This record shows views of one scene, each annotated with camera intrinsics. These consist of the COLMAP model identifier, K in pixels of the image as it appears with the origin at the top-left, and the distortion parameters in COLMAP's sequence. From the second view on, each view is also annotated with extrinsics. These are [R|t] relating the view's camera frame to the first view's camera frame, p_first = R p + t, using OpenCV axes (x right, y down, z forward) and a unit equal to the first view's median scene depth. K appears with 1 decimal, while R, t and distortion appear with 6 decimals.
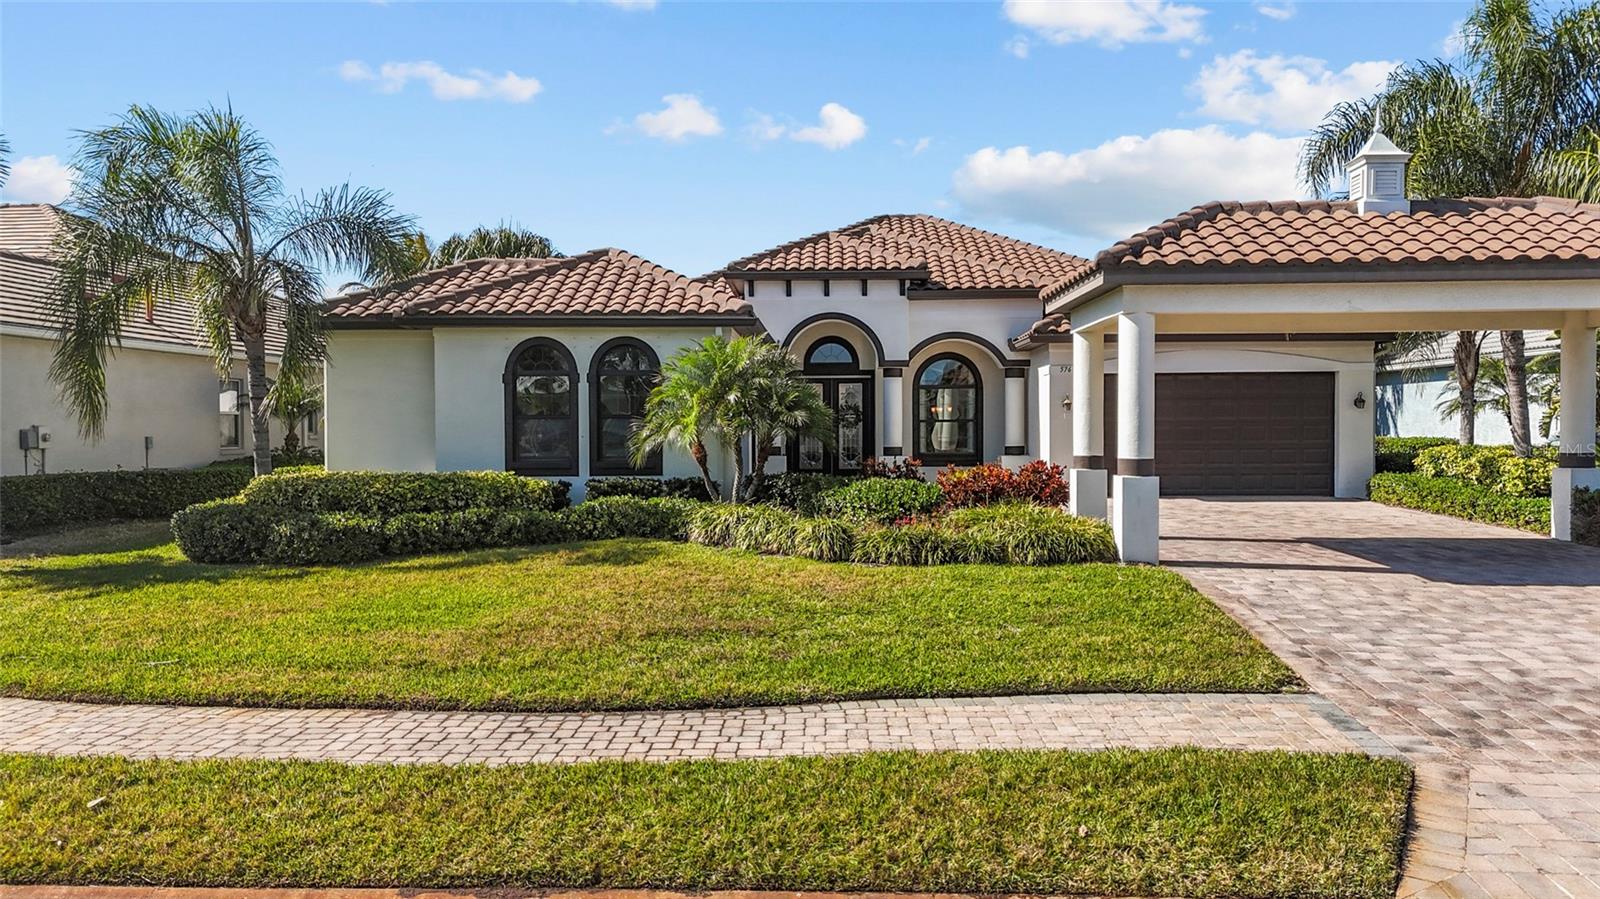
lens RADIAL K [[1150.5, 0, 806.0], [0, 1150.5, 449.7], [0, 0, 1]] dist [0.075087, -0.061605]
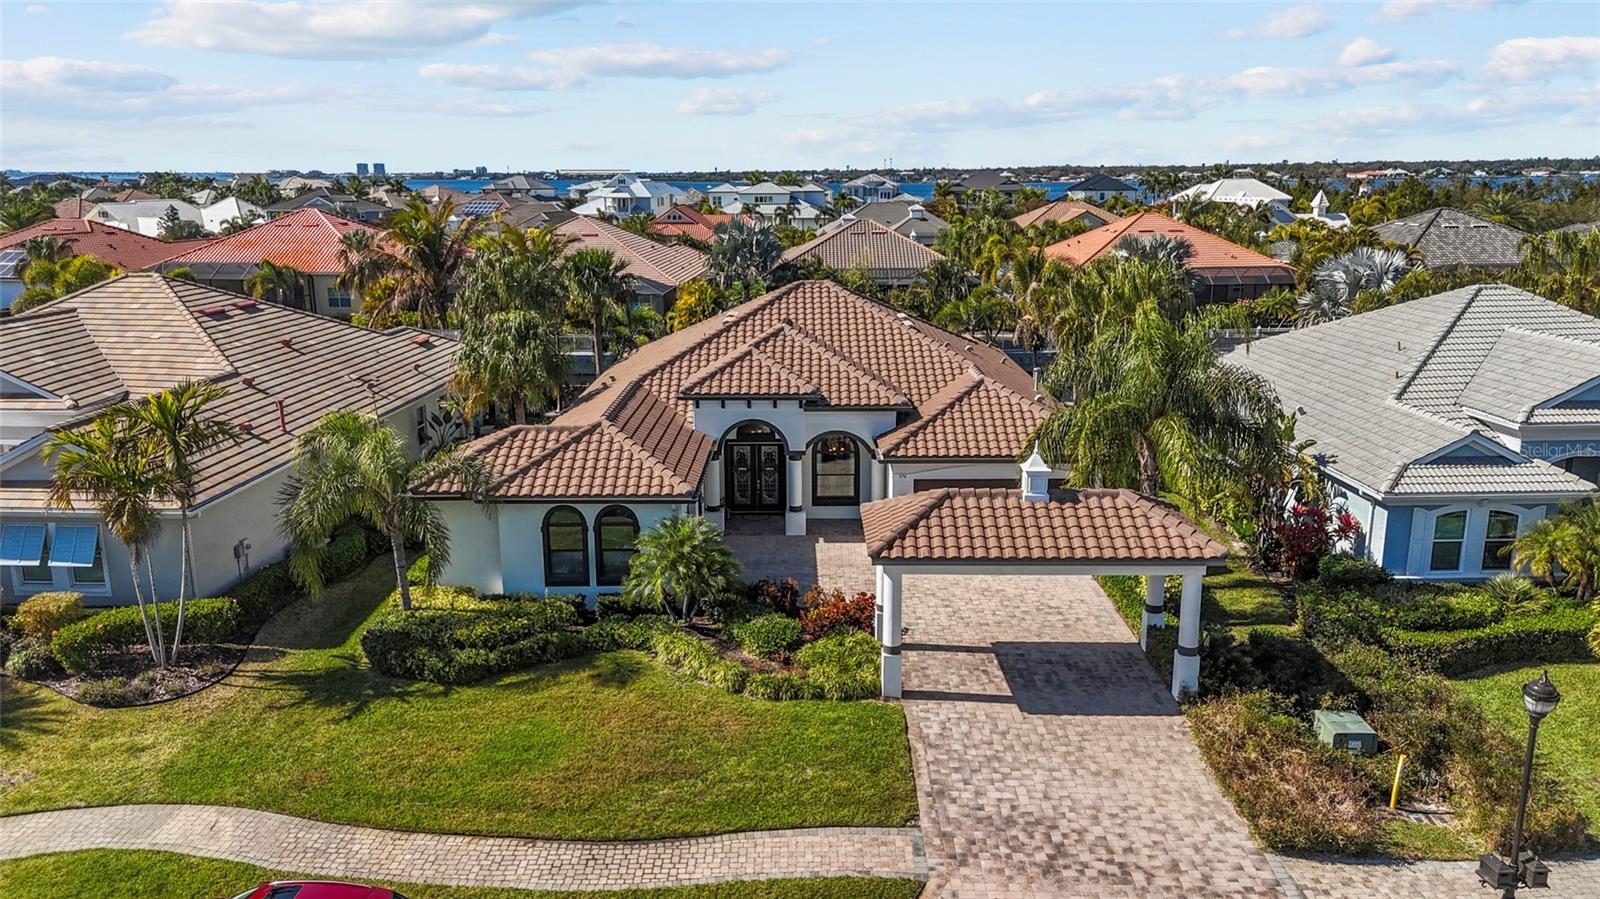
lens RADIAL K [[1128.1, 0, 800.0], [0, 1128.1, 449.5], [0, 0, 1]] dist [0.079167, -0.063932]
pose [[0.999778, -0.005700, 0.020263, 0.092426], [0.001523, 0.979710, 0.200414, -0.646304], [-0.020995, -0.200338, 0.979502, -0.719338]]
